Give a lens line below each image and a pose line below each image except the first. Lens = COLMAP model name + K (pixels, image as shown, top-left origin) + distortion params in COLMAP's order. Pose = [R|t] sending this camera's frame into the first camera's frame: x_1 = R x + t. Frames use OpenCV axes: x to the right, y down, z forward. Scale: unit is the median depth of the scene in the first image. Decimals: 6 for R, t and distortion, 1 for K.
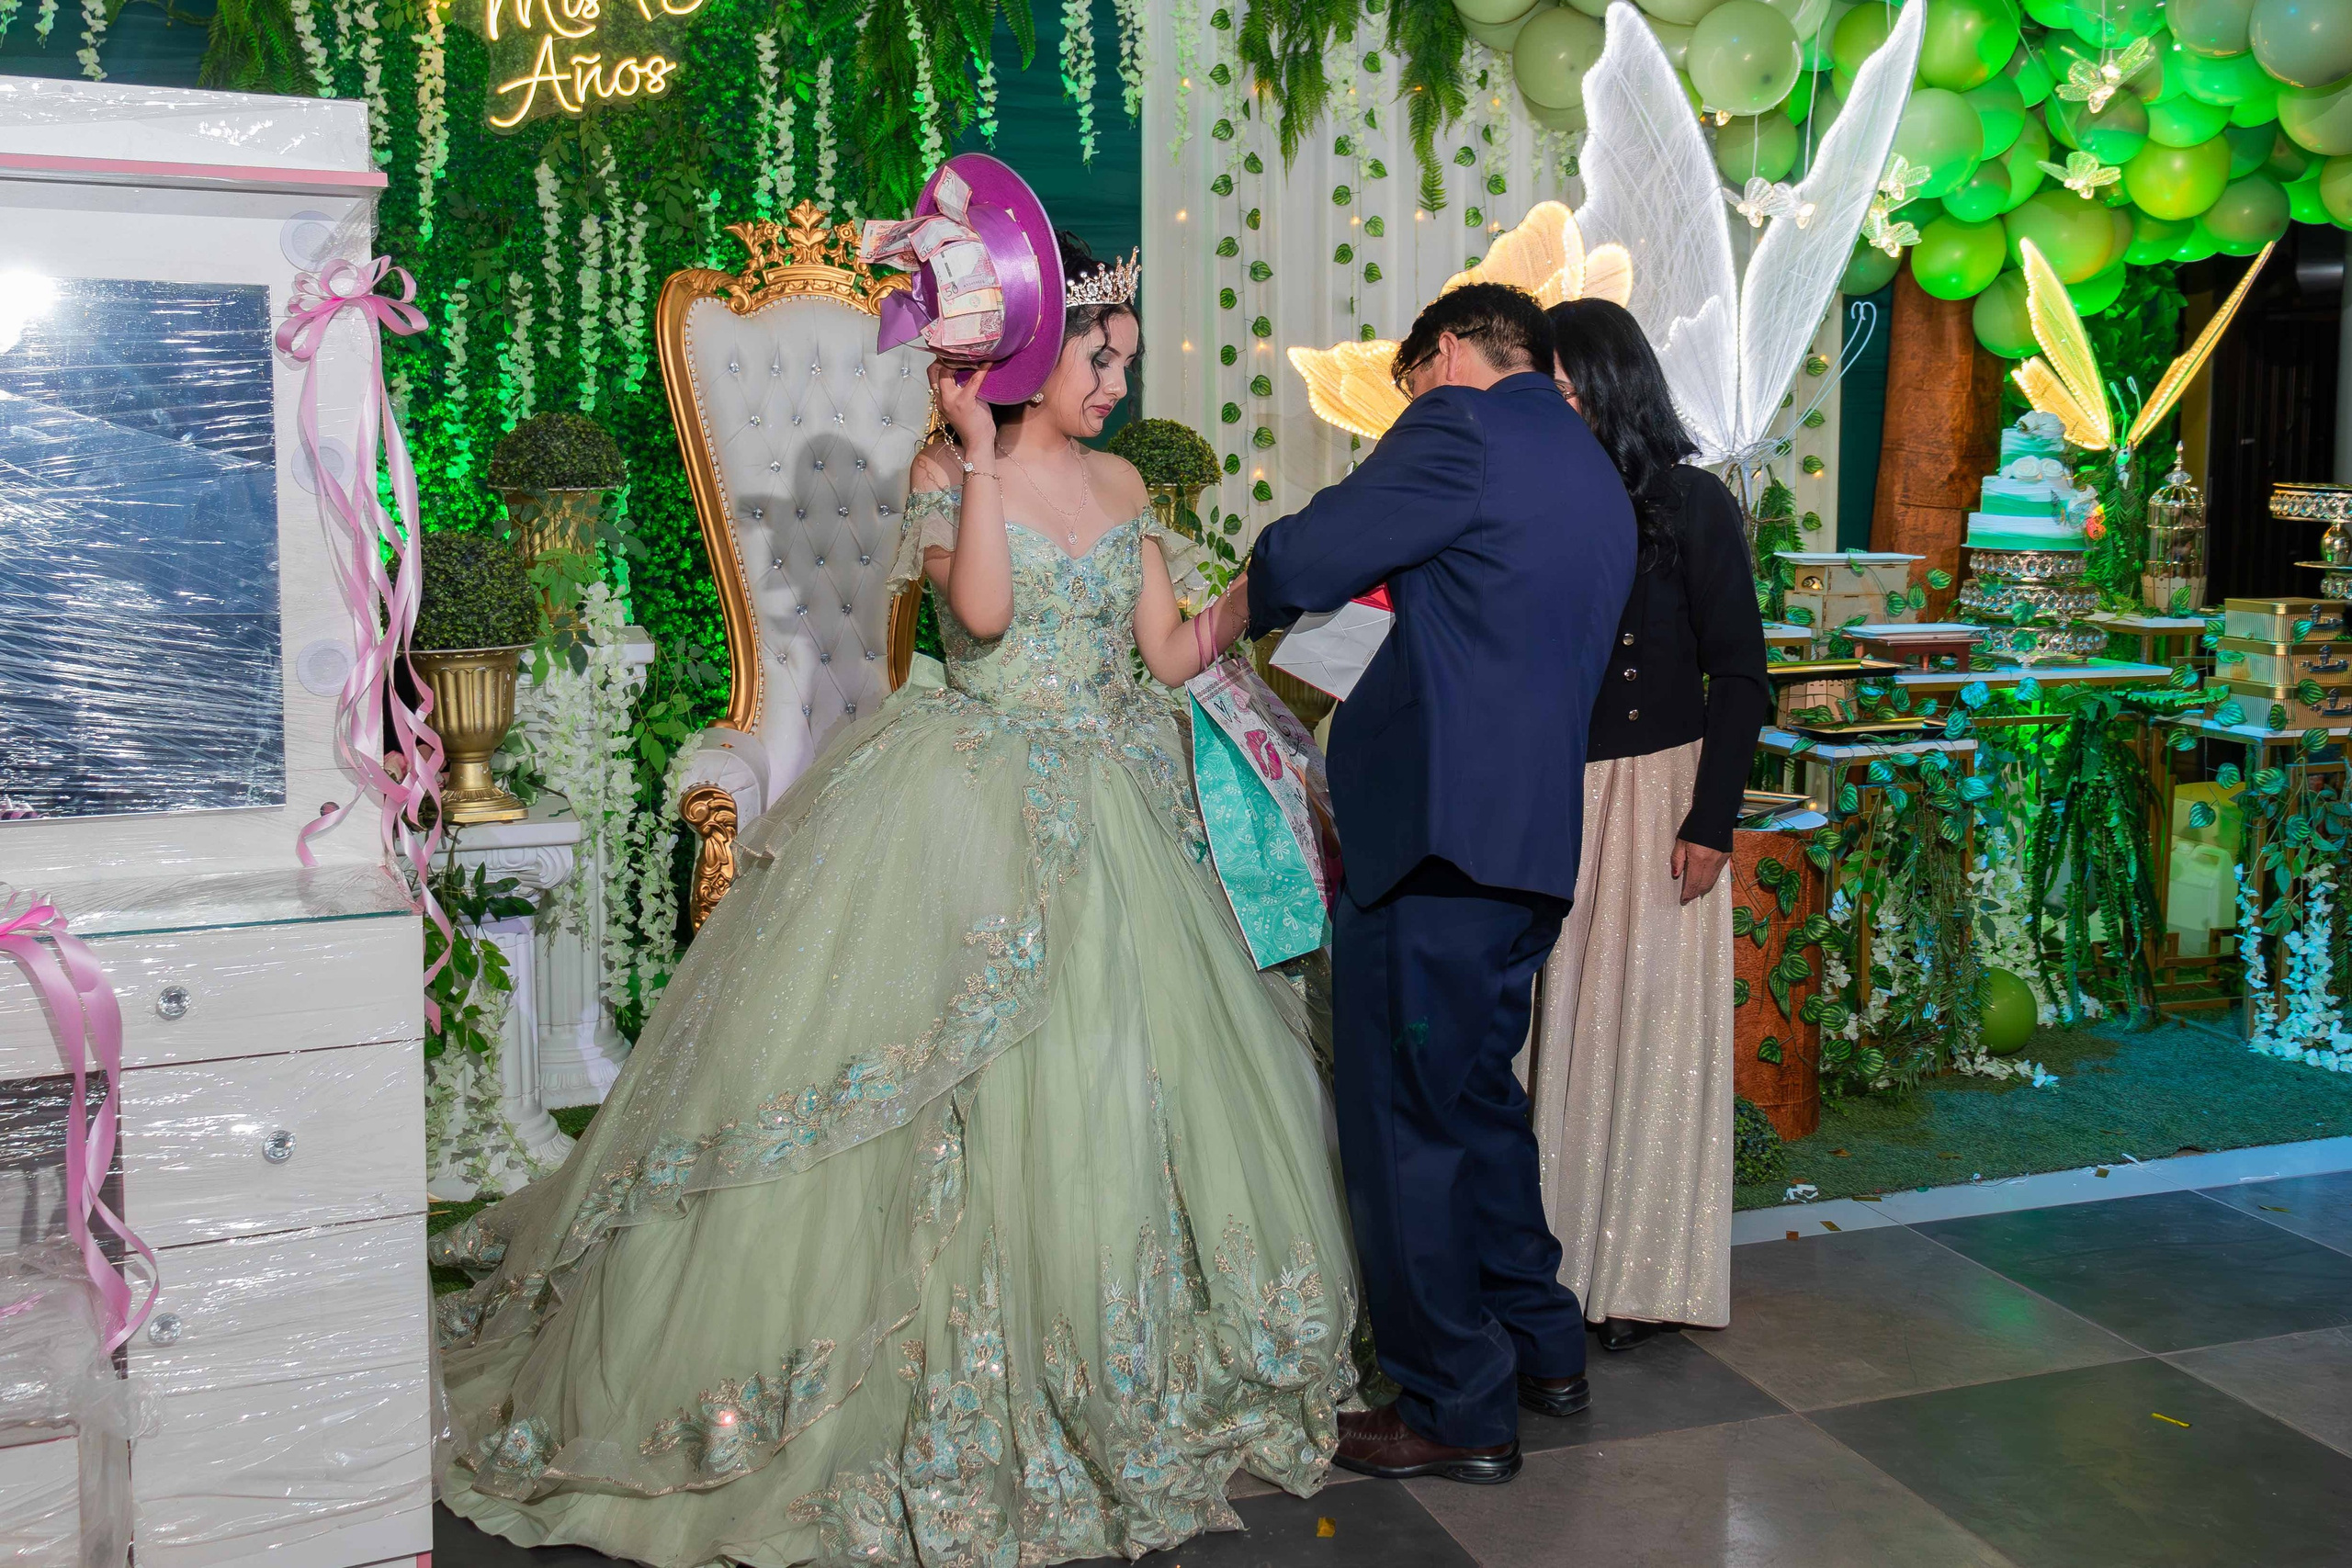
lens RADIAL K [[2288.1, 0, 1210.0], [0, 2288.1, 668.7], [0, 0, 1]] dist [0.012469, -0.017117]
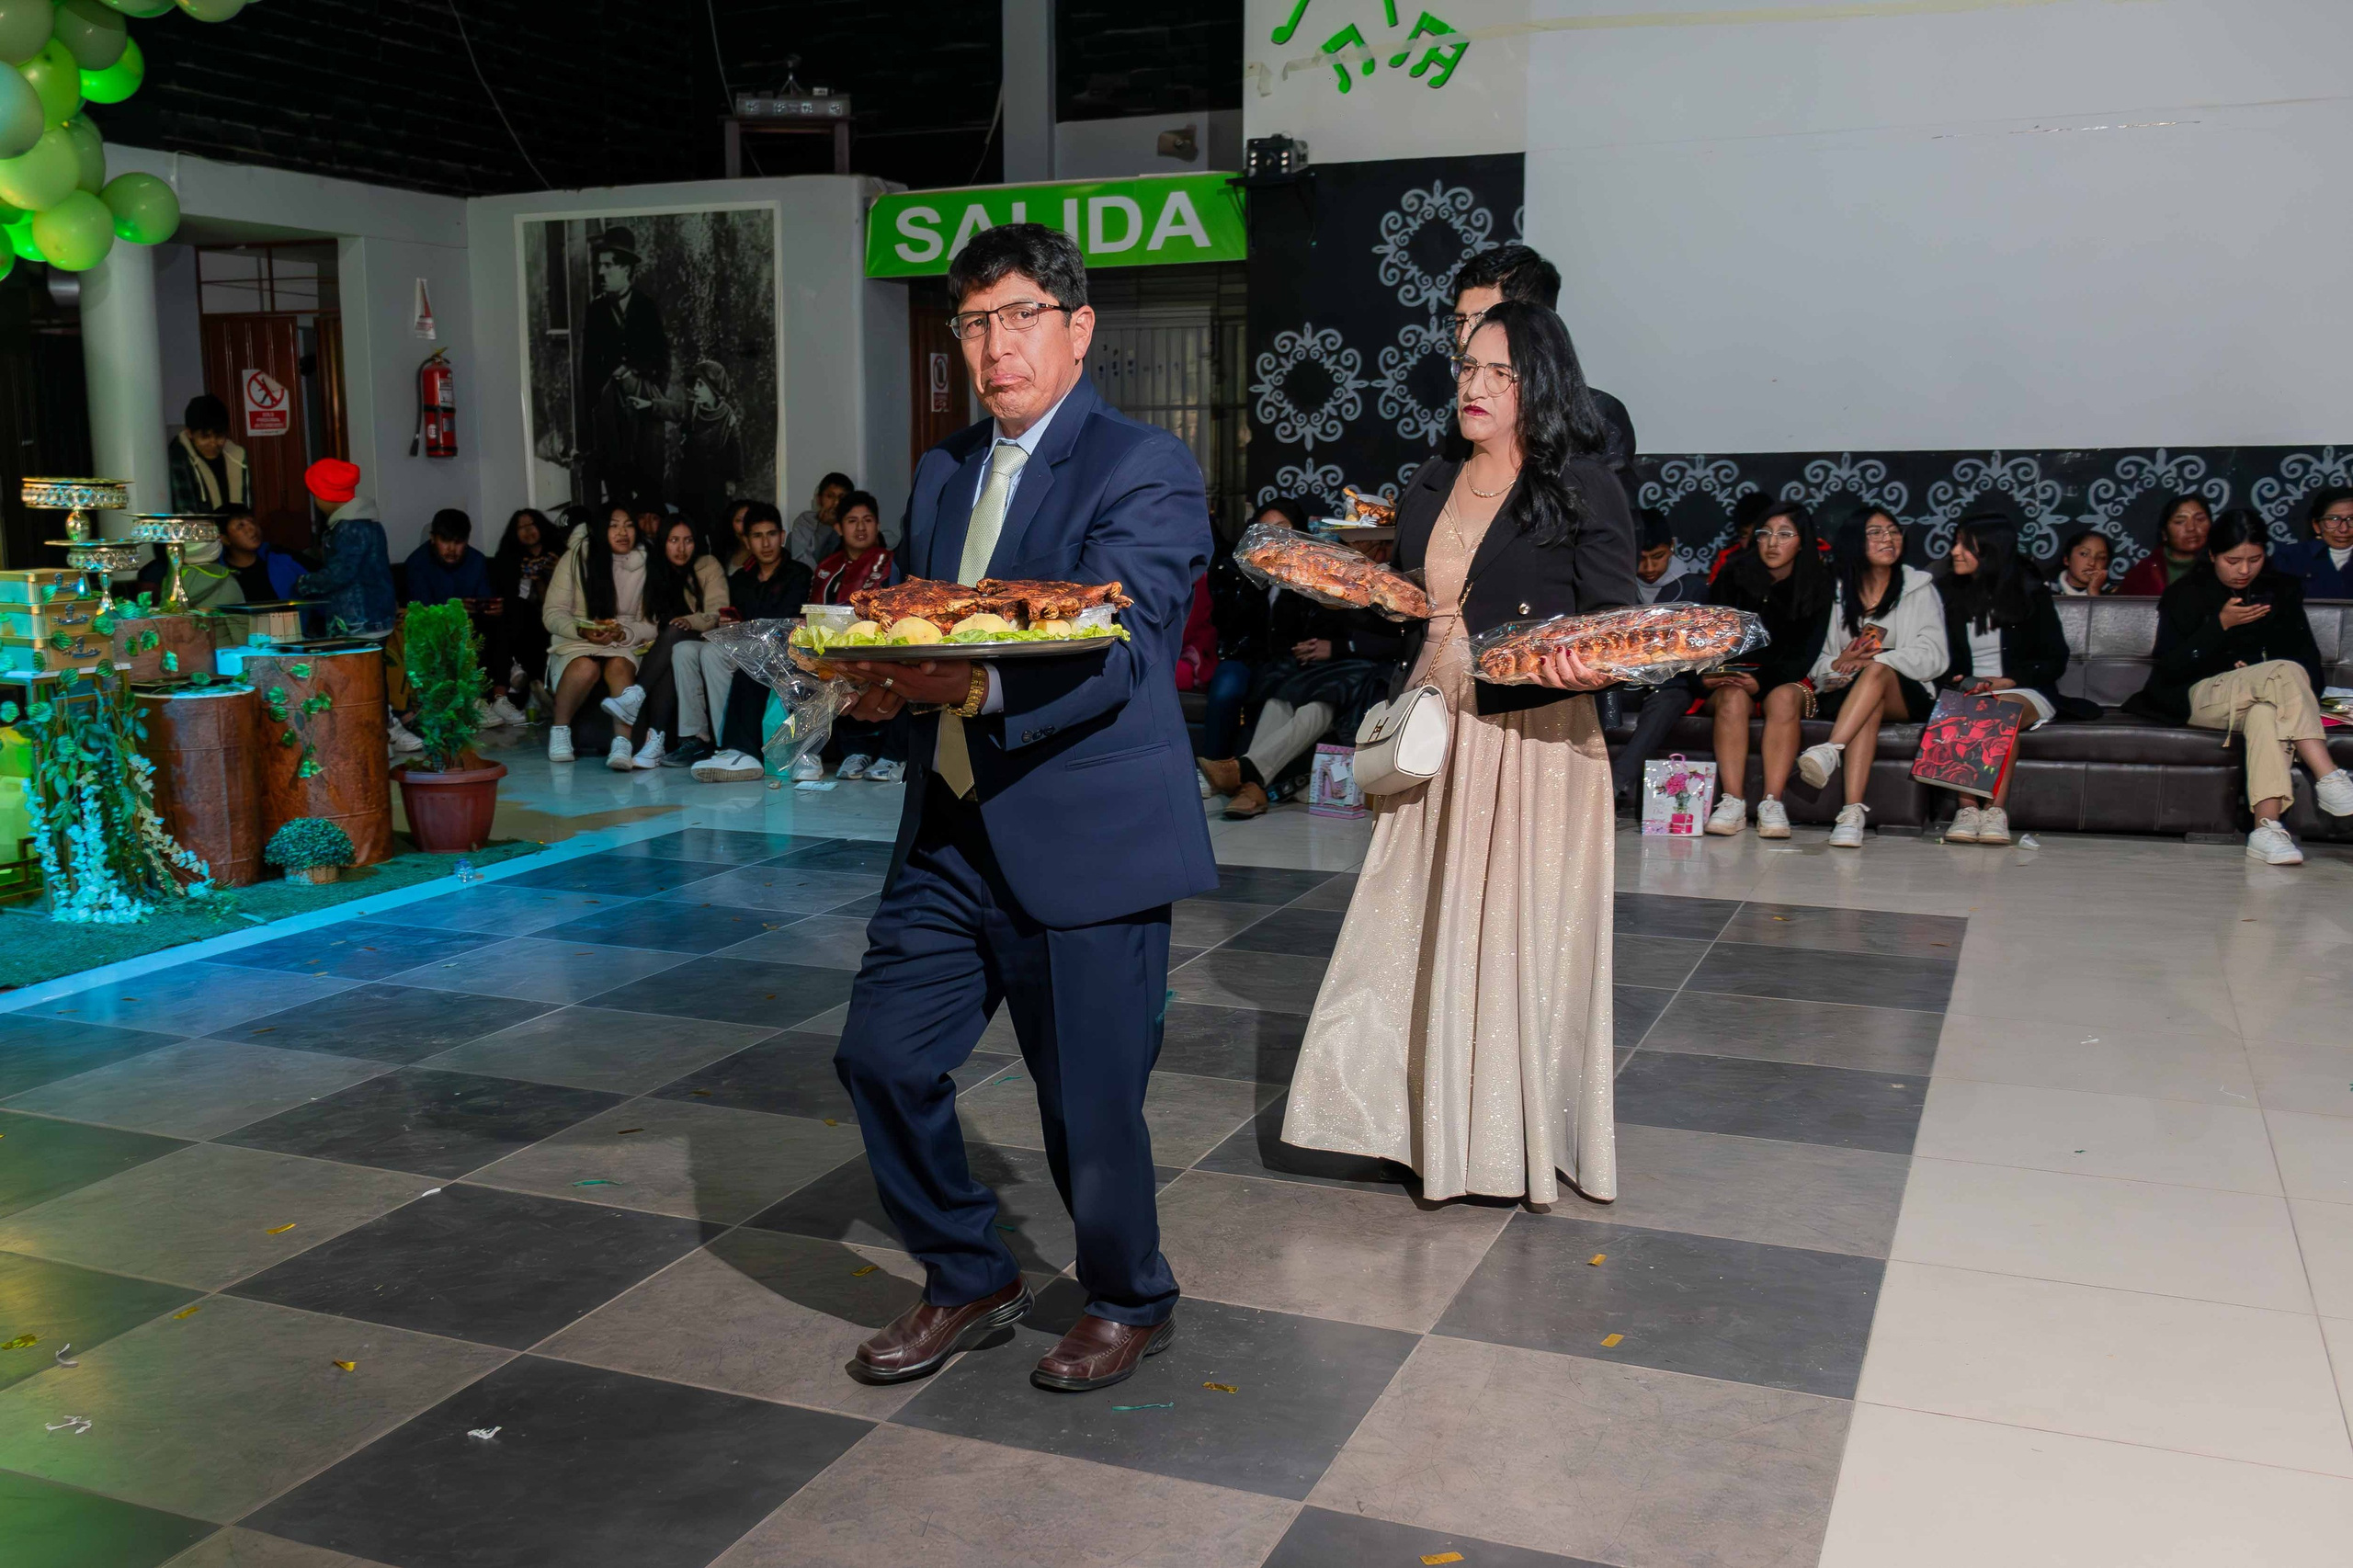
lens RADIAL K [[2253.9, 0, 1009.6], [0, 2253.9, 900.6], [0, 0, 1]] dist [0.006192, -0.003336]
pose [[0.688918, -0.147343, 0.709706, -0.069034], [0.072829, 0.988237, 0.134474, 0.019662], [-0.721171, -0.040954, 0.691545, -0.240895]]
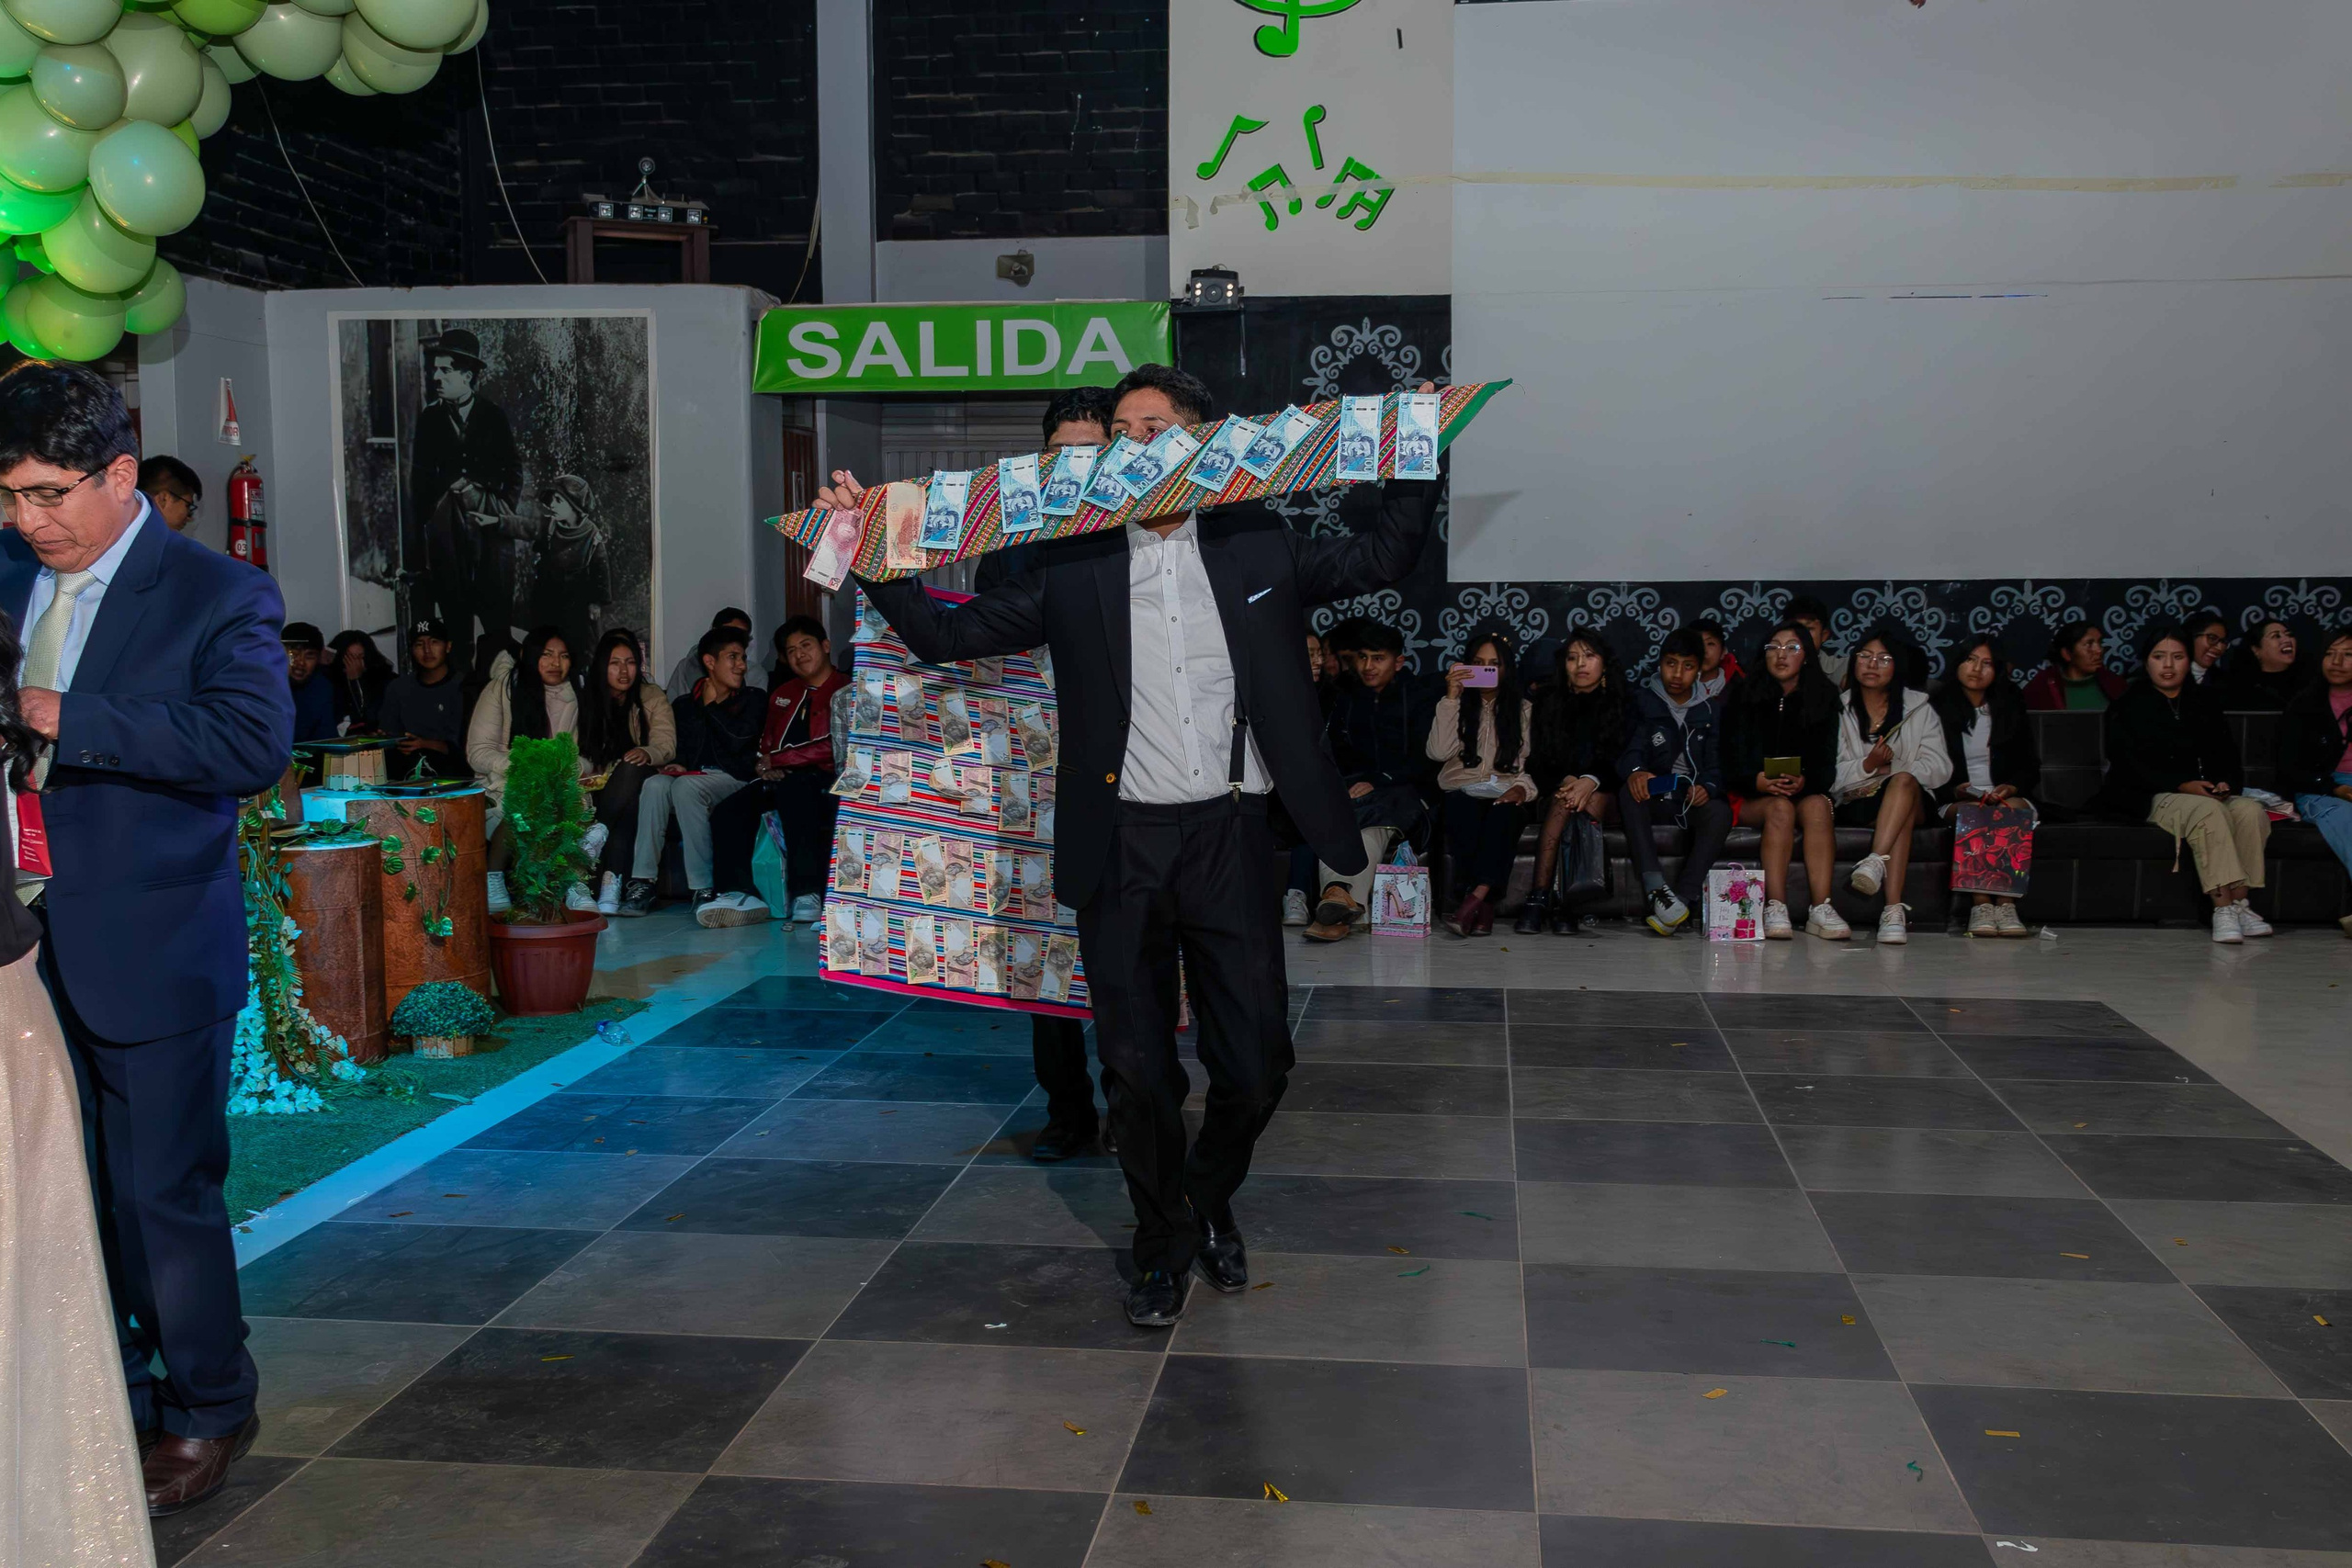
lens RADIAL K [[2335.5, 0, 1178.1], [0, 2335.5, 867.8], [0, 0, 1]] dist [0.002948, -0.015581]
pose [[0.435407, -0.113714, 0.893023, -0.292350], [0.081068, 0.992912, 0.086908, -0.010085], [-0.896576, 0.034555, 0.441540, 0.069901]]
